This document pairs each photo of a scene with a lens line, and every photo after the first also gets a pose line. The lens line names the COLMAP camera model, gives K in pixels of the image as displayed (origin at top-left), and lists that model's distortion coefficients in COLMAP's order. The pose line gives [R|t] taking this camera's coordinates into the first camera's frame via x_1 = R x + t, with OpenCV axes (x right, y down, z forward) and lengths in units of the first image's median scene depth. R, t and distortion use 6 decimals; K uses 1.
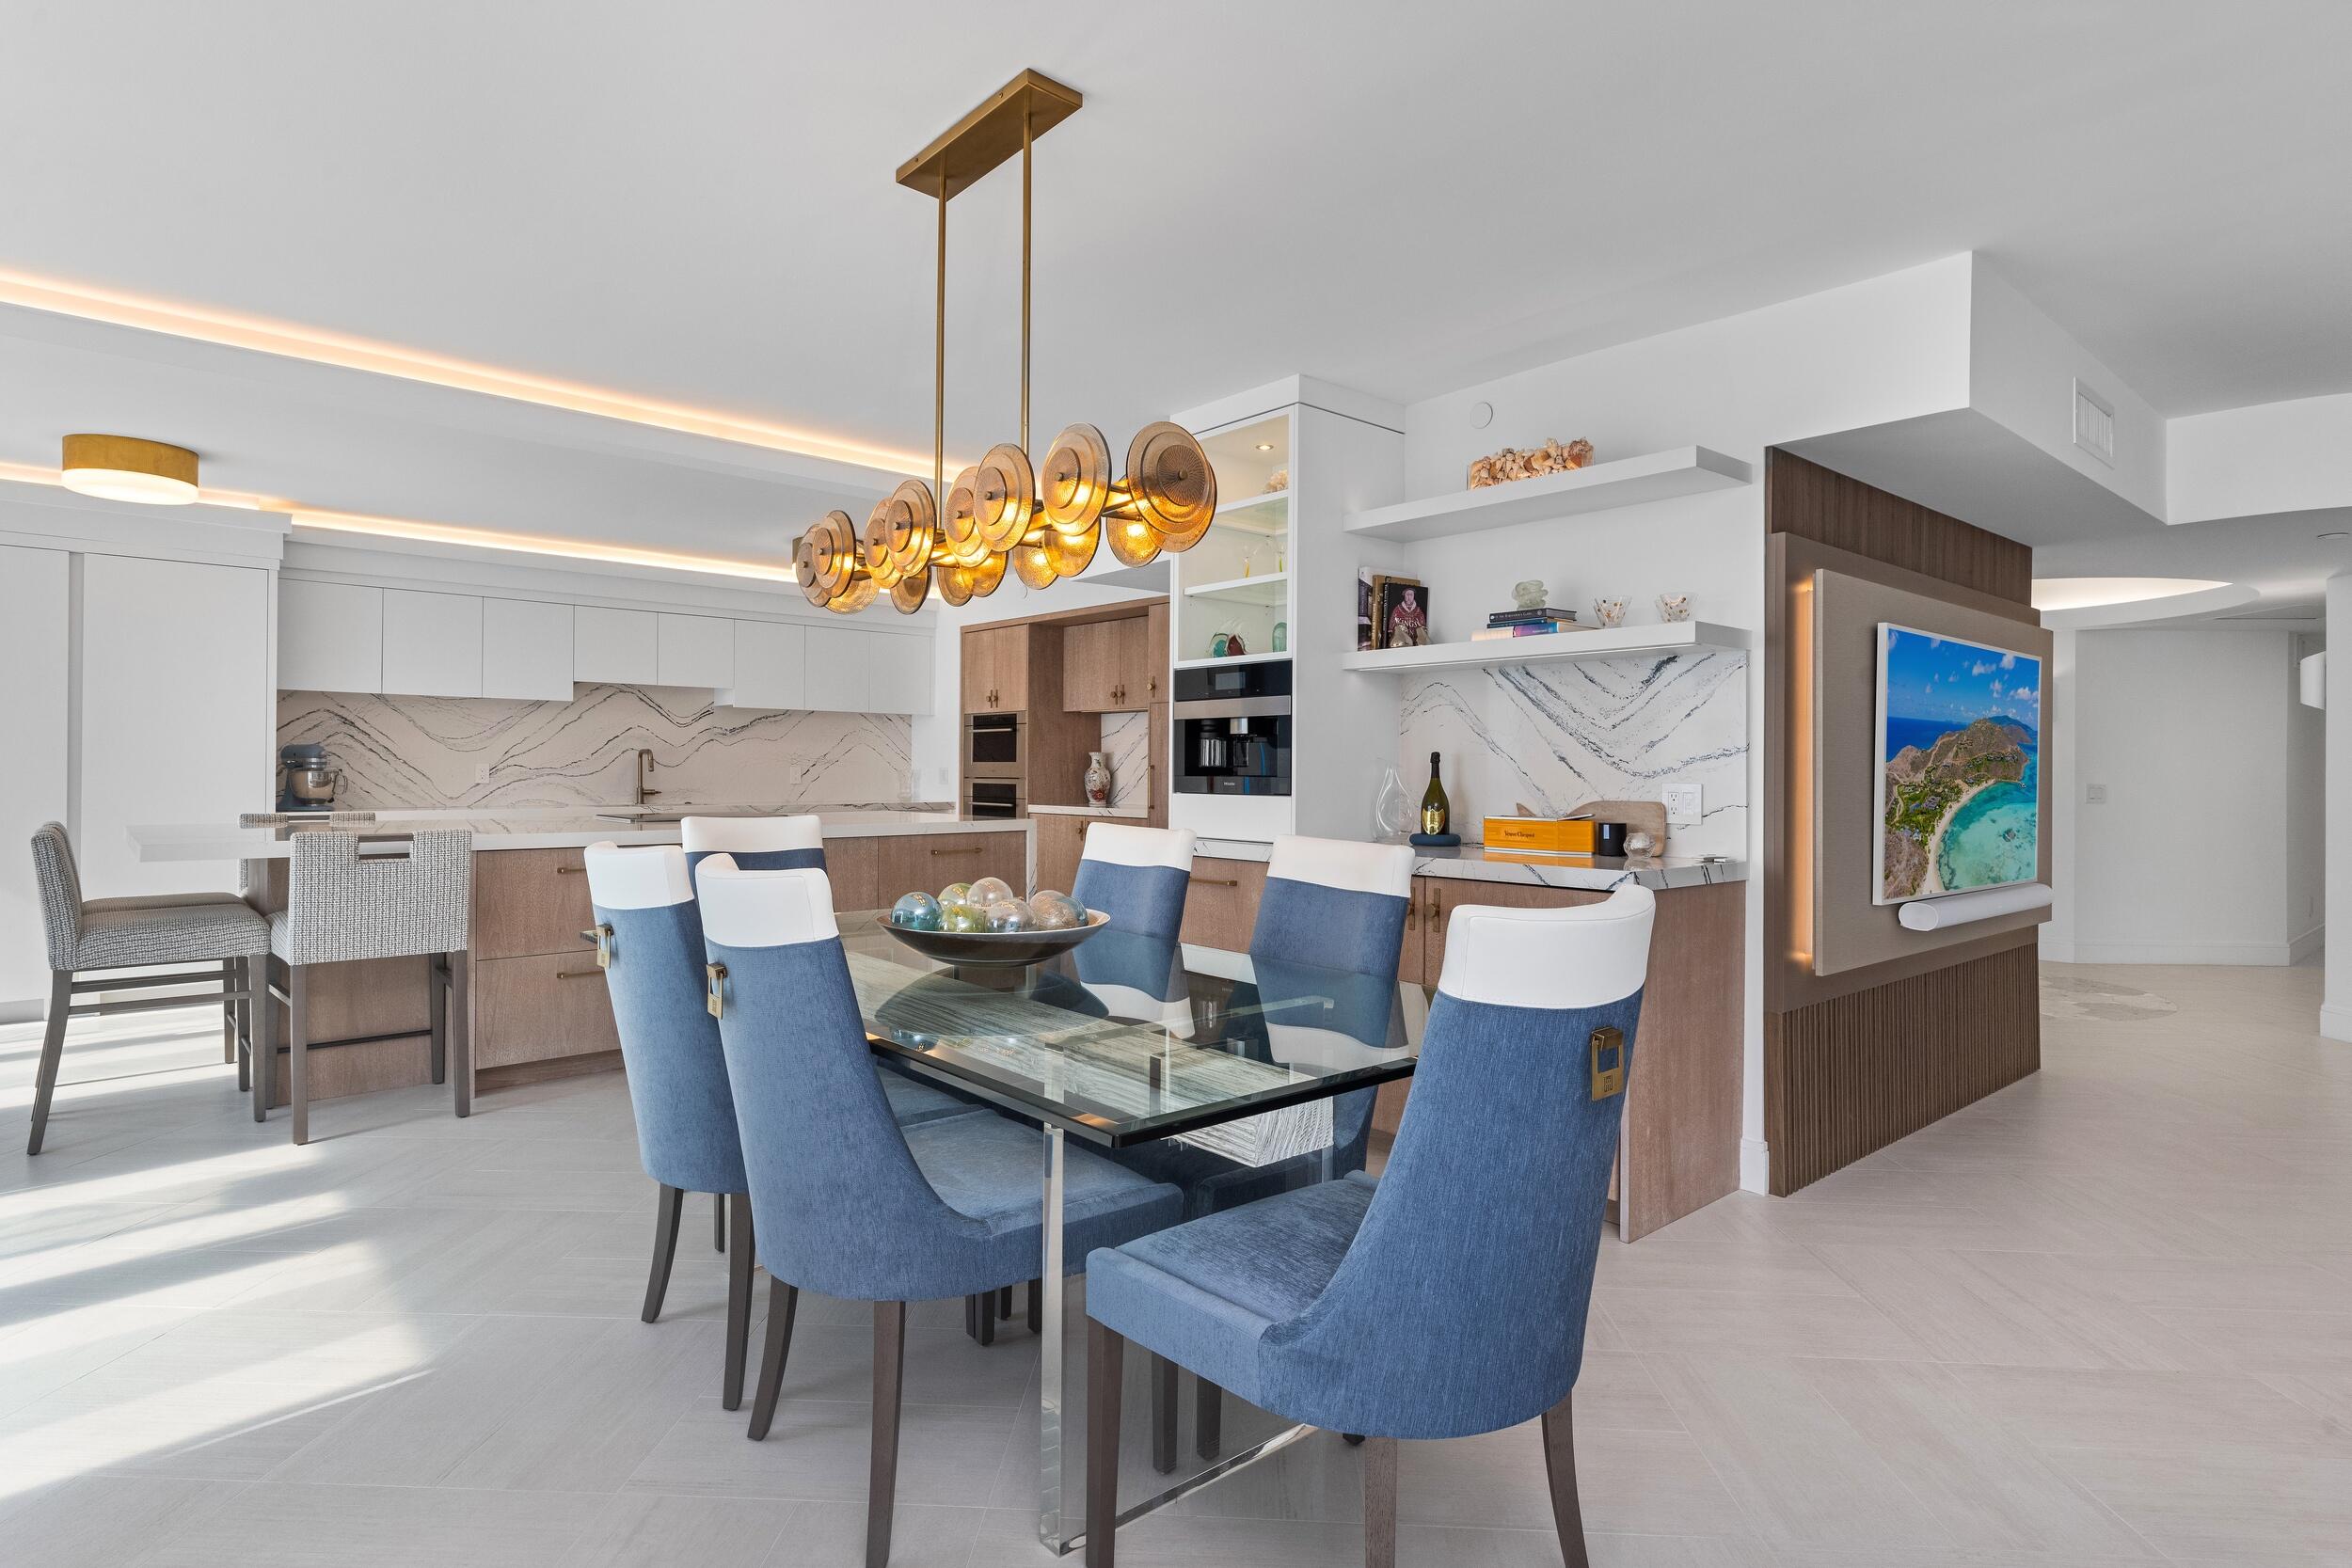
lens RADIAL K [[1217.9, 0, 1180.5], [0, 1217.9, 773.6], [0, 0, 1]] dist [0.004283, -0.000207]
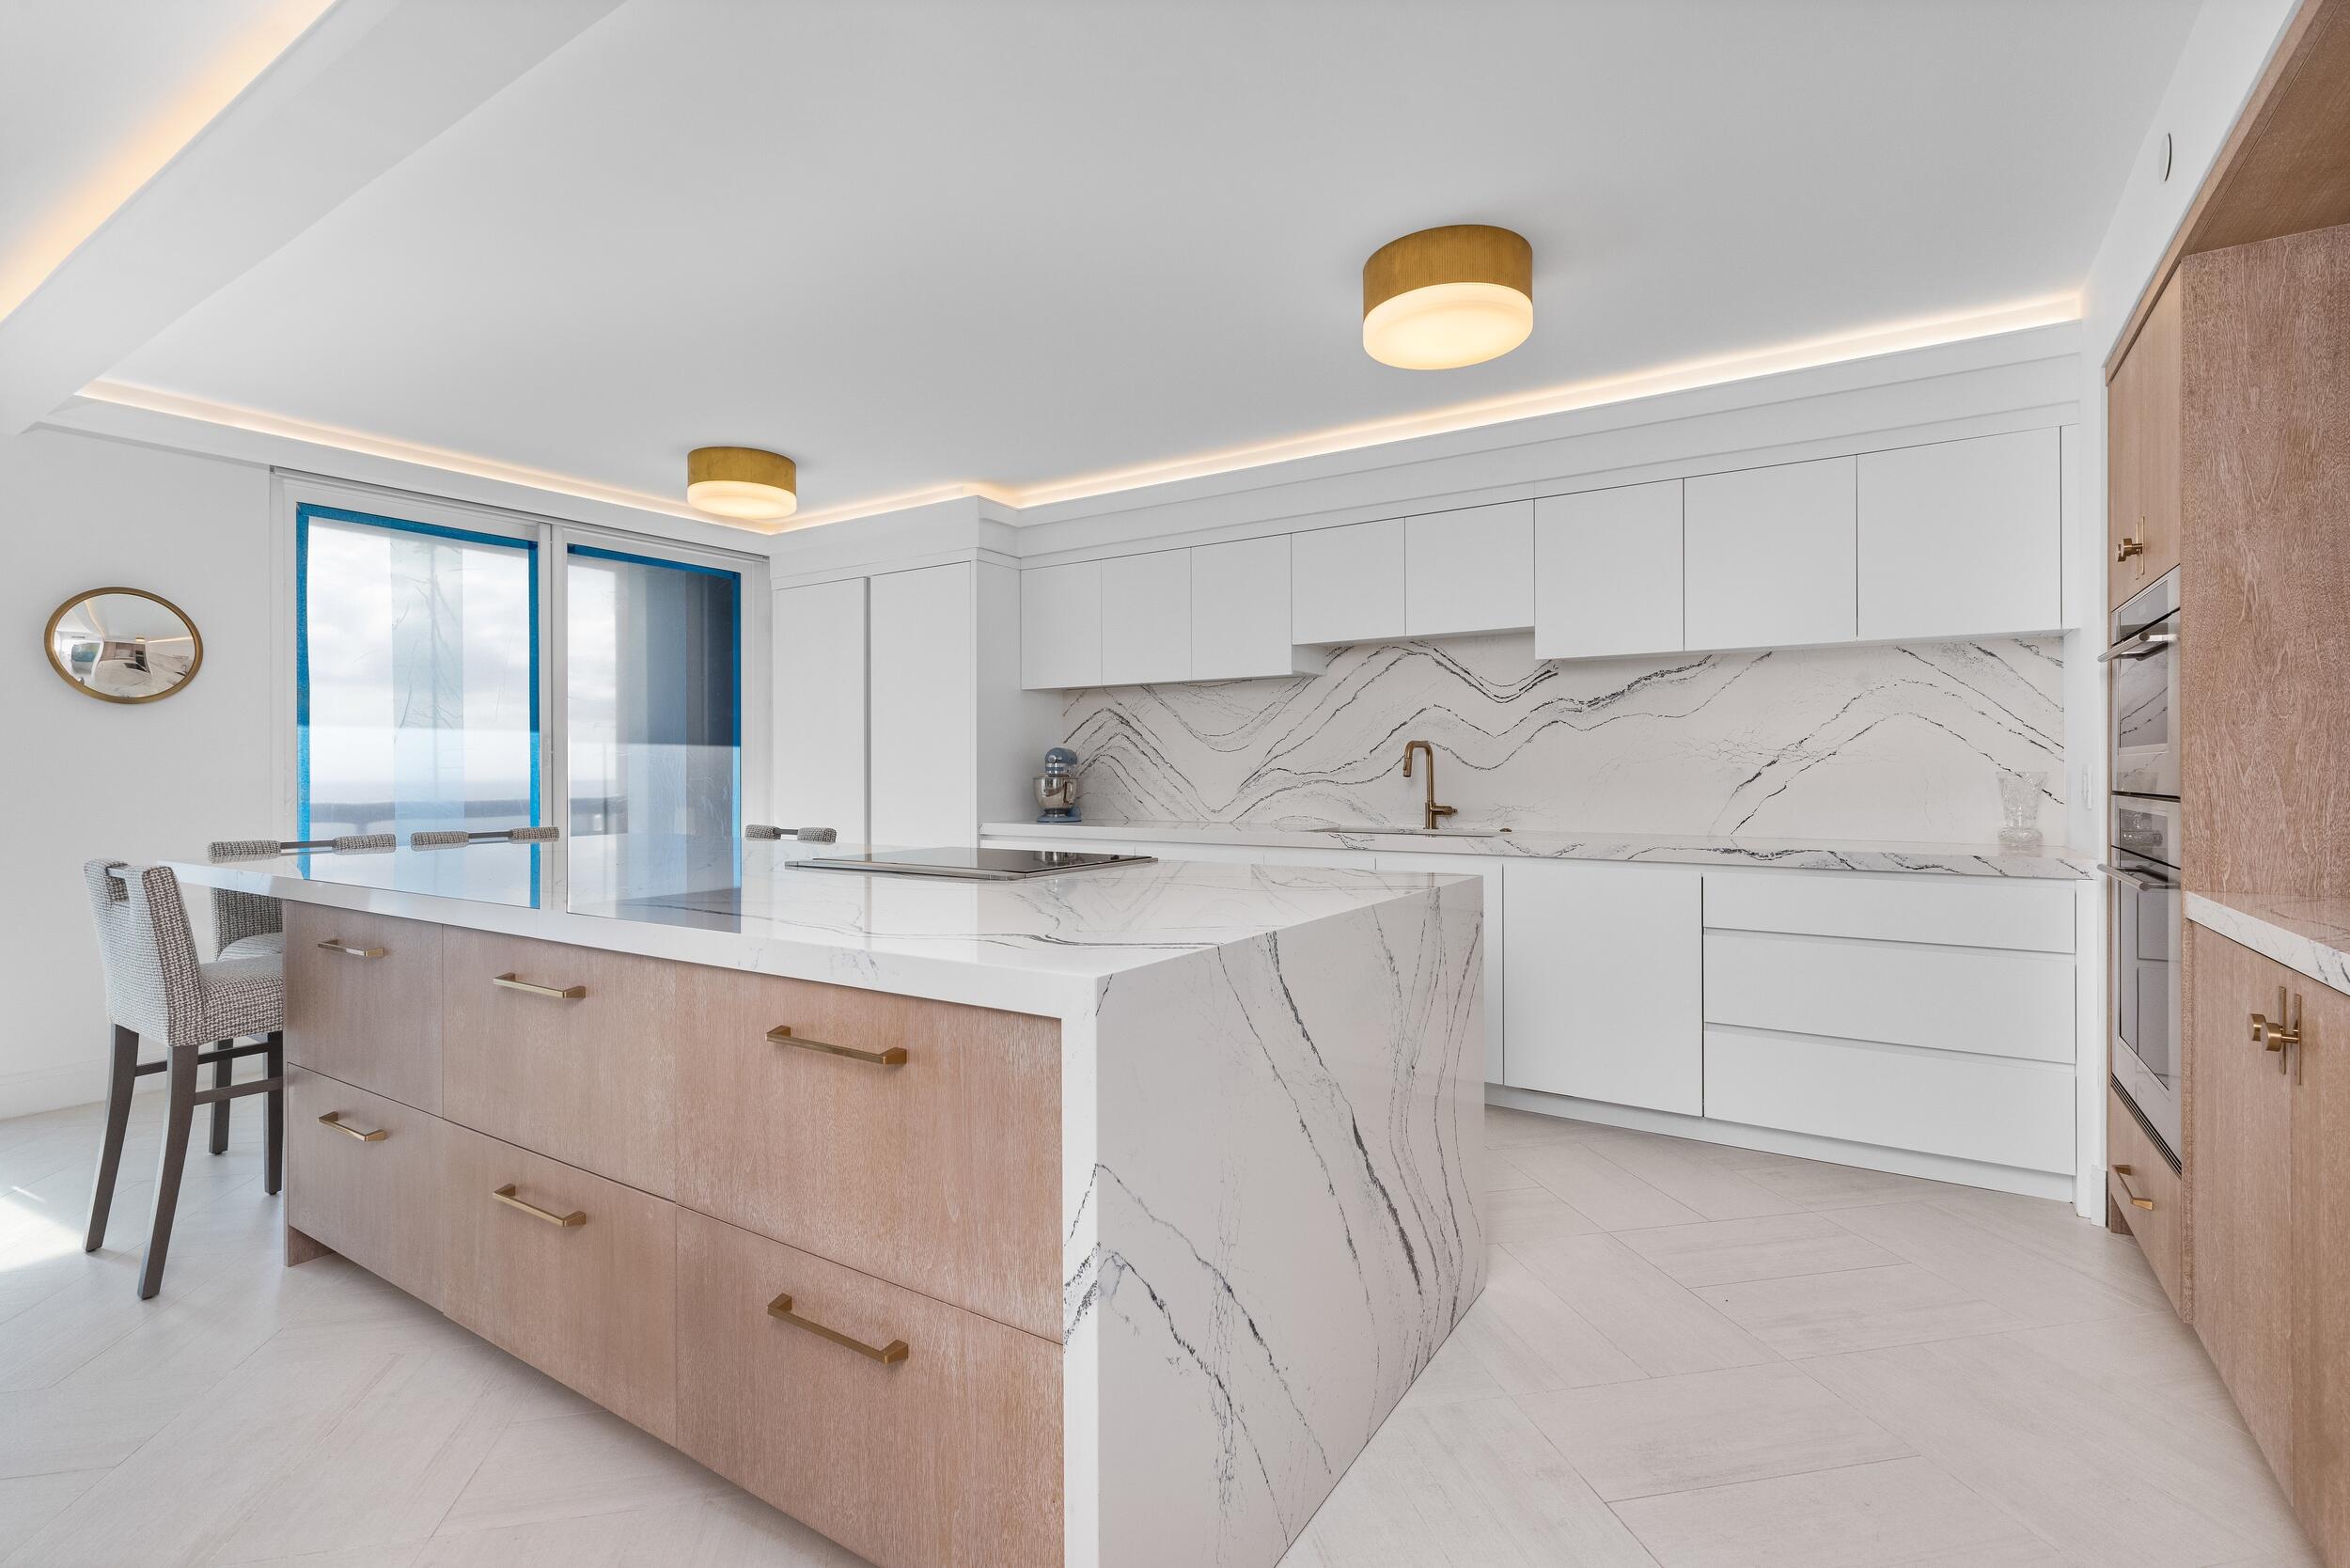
lens RADIAL K [[1086.8, 0, 1161.4], [0, 1086.8, 763.6], [0, 0, 1]] dist [0.006178, -0.000946]
pose [[0.252109, -0.013341, -0.967607, 0.105462], [0.002682, 0.999911, -0.013087, -0.002625], [0.967695, 0.000705, 0.252122, 1.173652]]
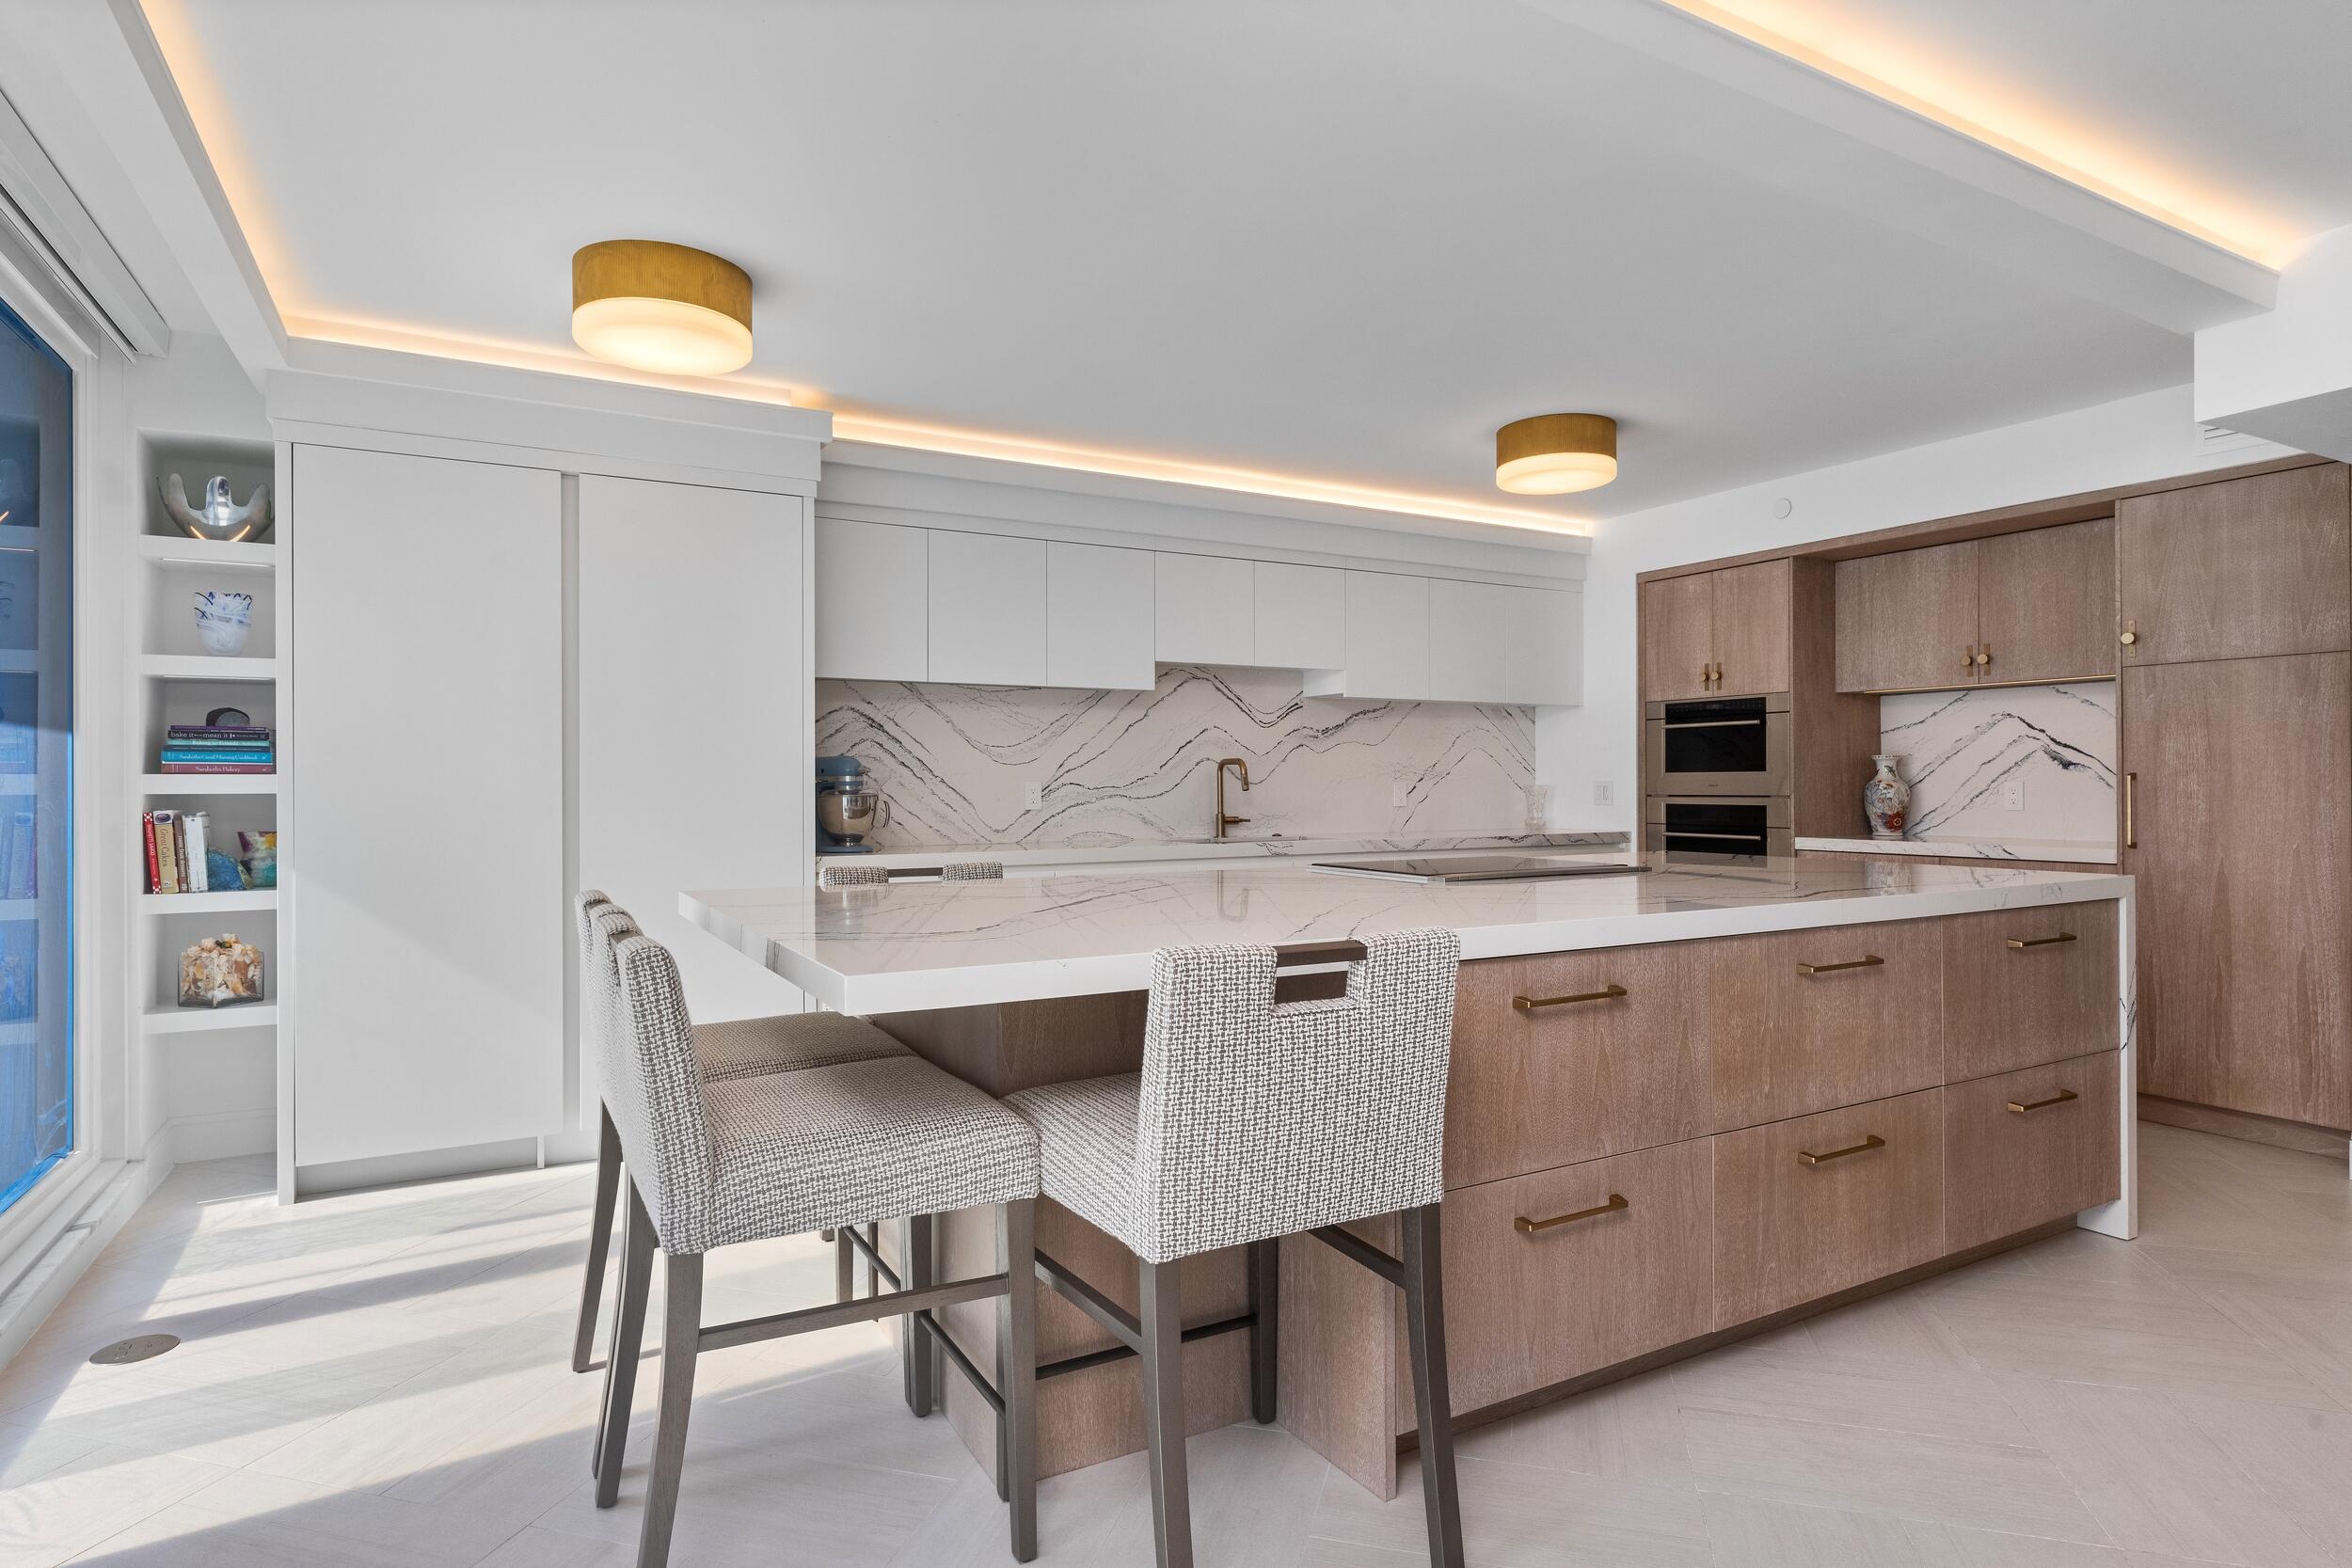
lens RADIAL K [[1264.6, 0, 1185.6], [0, 1264.6, 780.9], [0, 0, 1]] dist [-0.009335, -0.000345]
pose [[0.976698, -0.009890, -0.214391, -0.497368], [0.008936, 0.999945, -0.005422, -0.005978], [0.214433, 0.003380, 0.976733, 0.461853]]
